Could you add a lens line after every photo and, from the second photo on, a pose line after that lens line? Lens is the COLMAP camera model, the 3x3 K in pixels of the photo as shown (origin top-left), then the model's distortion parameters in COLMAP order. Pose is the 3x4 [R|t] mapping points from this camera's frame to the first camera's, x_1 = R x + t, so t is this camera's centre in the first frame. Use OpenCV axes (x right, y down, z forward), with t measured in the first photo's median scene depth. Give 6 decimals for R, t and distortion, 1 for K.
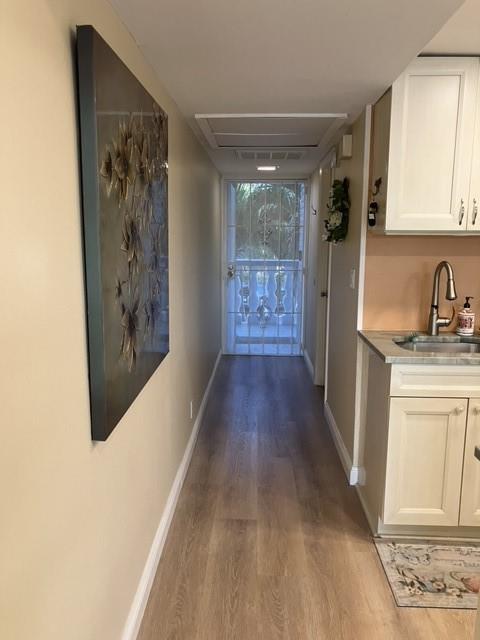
lens RADIAL K [[526.5, 0, 242.7], [0, 526.5, 325.6], [0, 0, 1]] dist [0.043138, -0.063420]
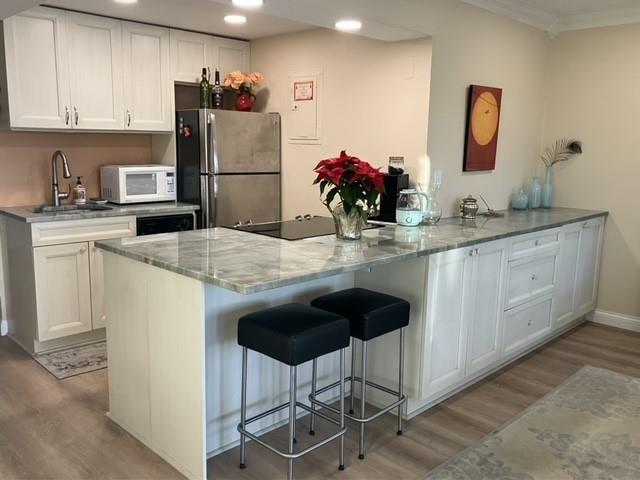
lens RADIAL K [[564.3, 0, 315.7], [0, 564.3, 237.5], [0, 0, 1]] dist [0.018660, -0.002103]
pose [[0.691655, -0.110925, 0.713658, -0.244001], [0.105697, 0.993042, 0.051912, 0.101140], [-0.714451, 0.039526, 0.698568, -0.521802]]
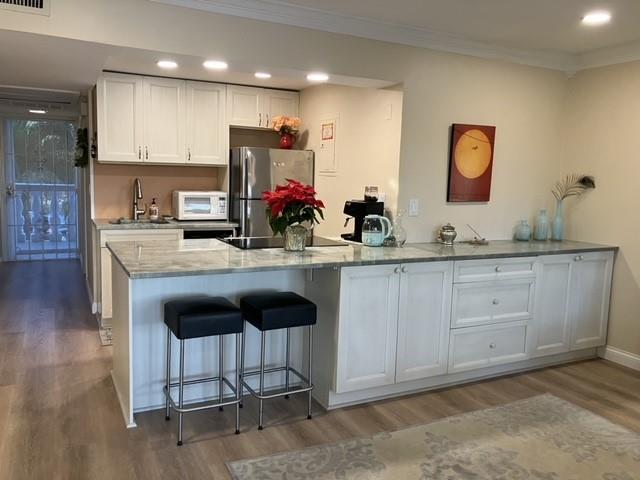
lens RADIAL K [[526.5, 0, 320.1], [0, 526.5, 236.1], [0, 0, 1]] dist [0.043138, -0.063420]
pose [[0.882167, -0.033208, 0.469764, 0.073971], [0.053261, 0.998146, -0.029460, 0.174120], [-0.467915, 0.051009, 0.882300, -0.952395]]
